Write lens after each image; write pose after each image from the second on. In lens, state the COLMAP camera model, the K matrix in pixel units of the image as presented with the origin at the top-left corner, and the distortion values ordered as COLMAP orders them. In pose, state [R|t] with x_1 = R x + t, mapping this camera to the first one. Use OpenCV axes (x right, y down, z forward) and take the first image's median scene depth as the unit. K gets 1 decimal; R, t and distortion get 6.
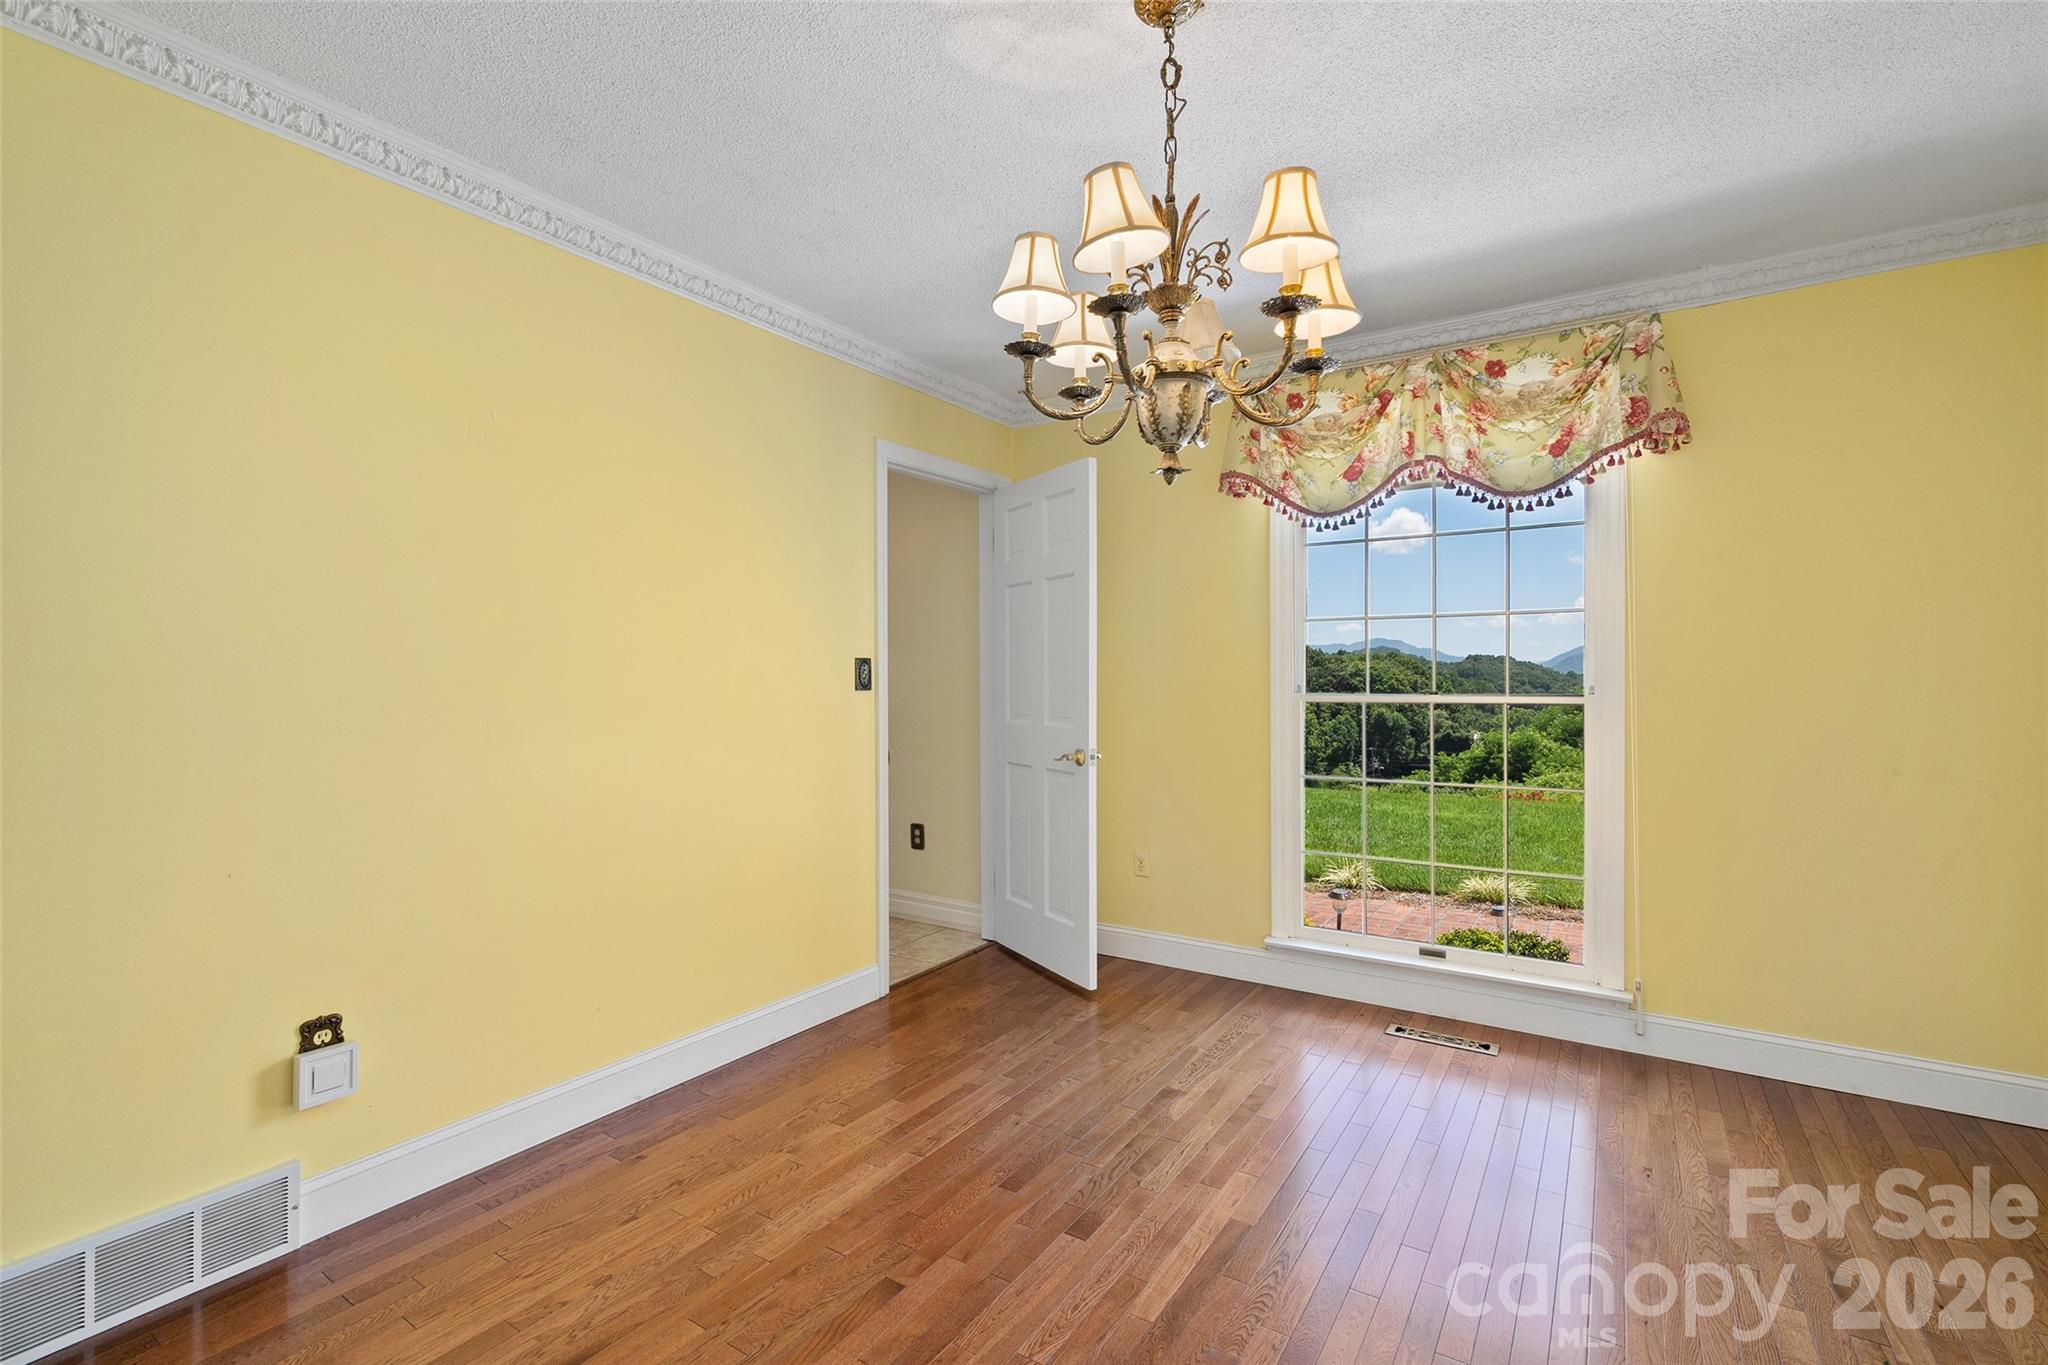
lens RADIAL K [[921.6, 0, 984.9], [0, 921.6, 681.1], [0, 0, 1]] dist [-0.006911, 0.002611]
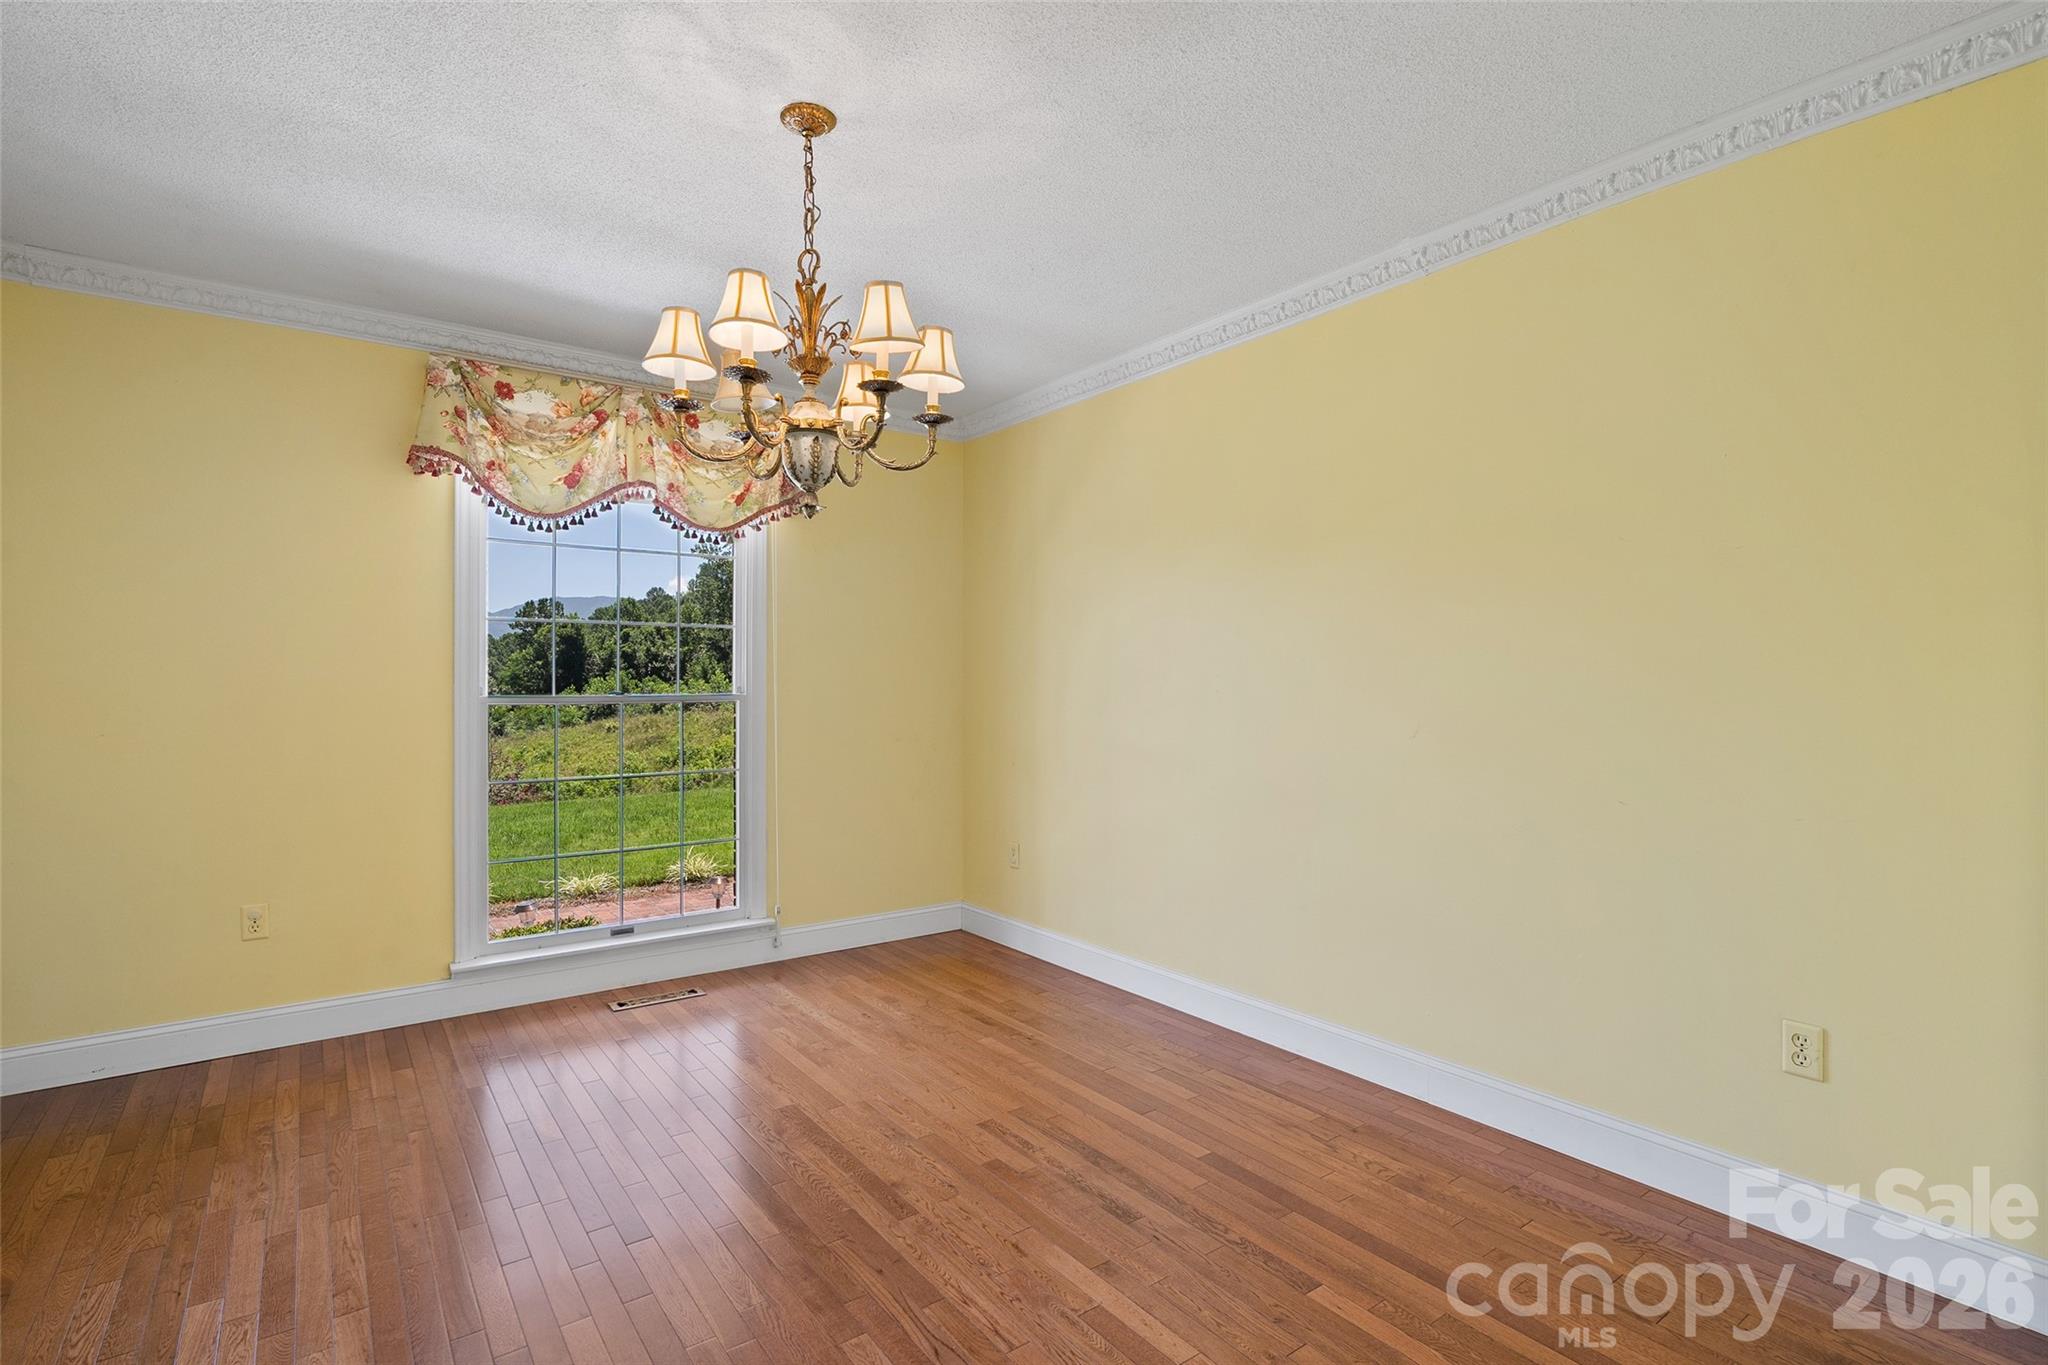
lens RADIAL K [[957.6, 0, 977.8], [0, 957.6, 702.8], [0, 0, 1]] dist [0.002527, -0.006169]
pose [[0.365769, -0.006959, 0.930680, -0.442181], [0.010264, 0.999941, 0.003443, 0.024032], [-0.930649, 0.008293, 0.365819, 0.193110]]
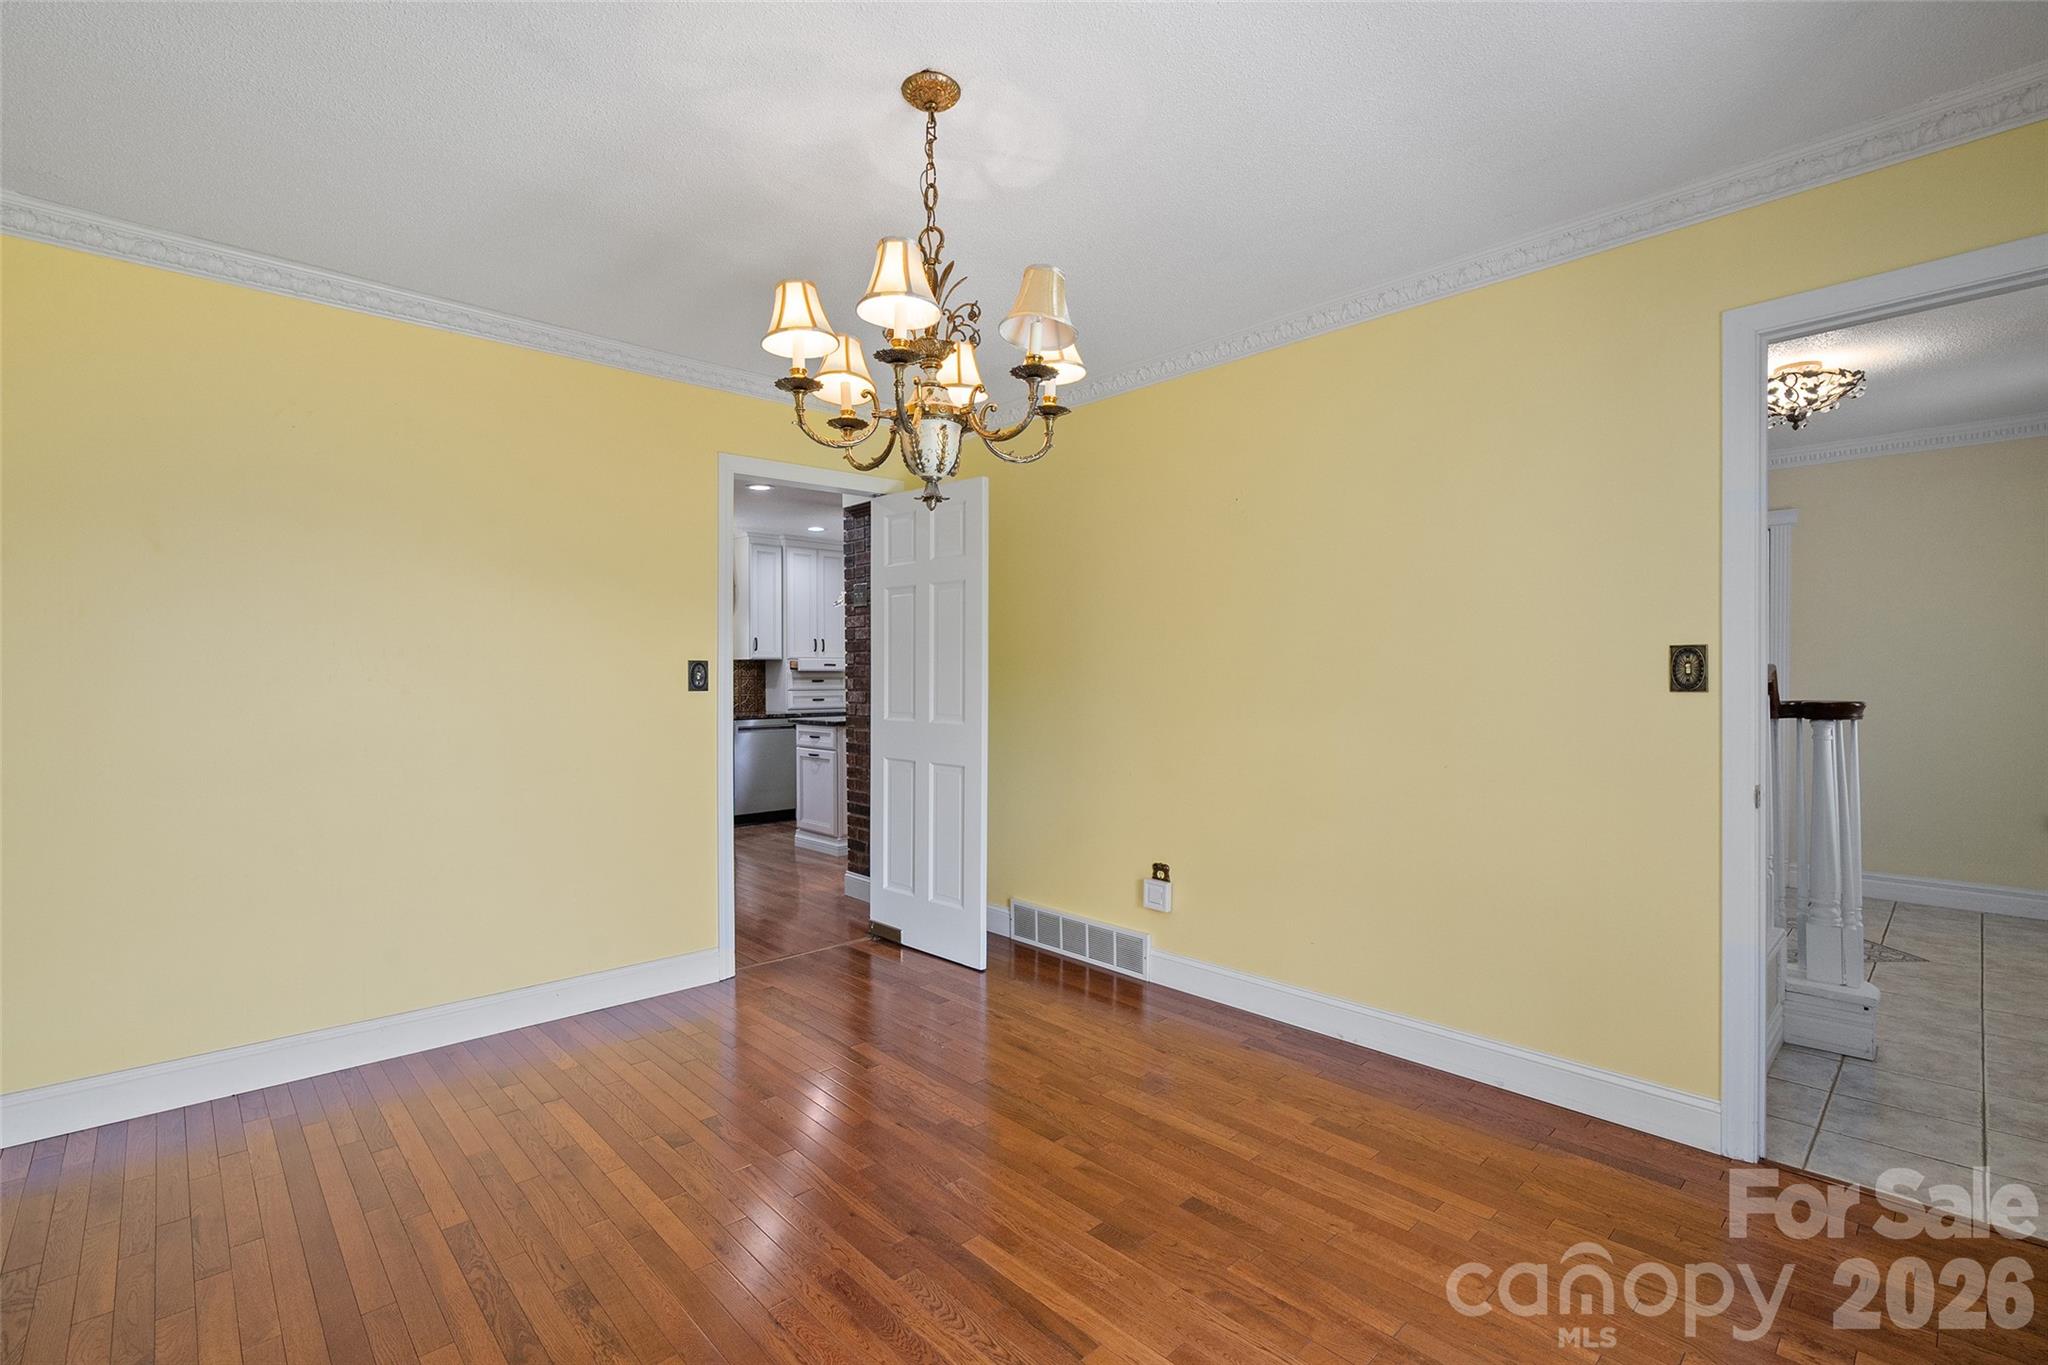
lens RADIAL K [[921.6, 0, 1060.4], [0, 921.6, 688.0], [0, 0, 1]] dist [-0.006911, 0.002611]
pose [[-0.181709, 0.011559, -0.983284, 0.696452], [-0.005305, 0.999905, 0.012735, 0.001259], [0.983338, 0.007530, -0.181630, 0.730952]]
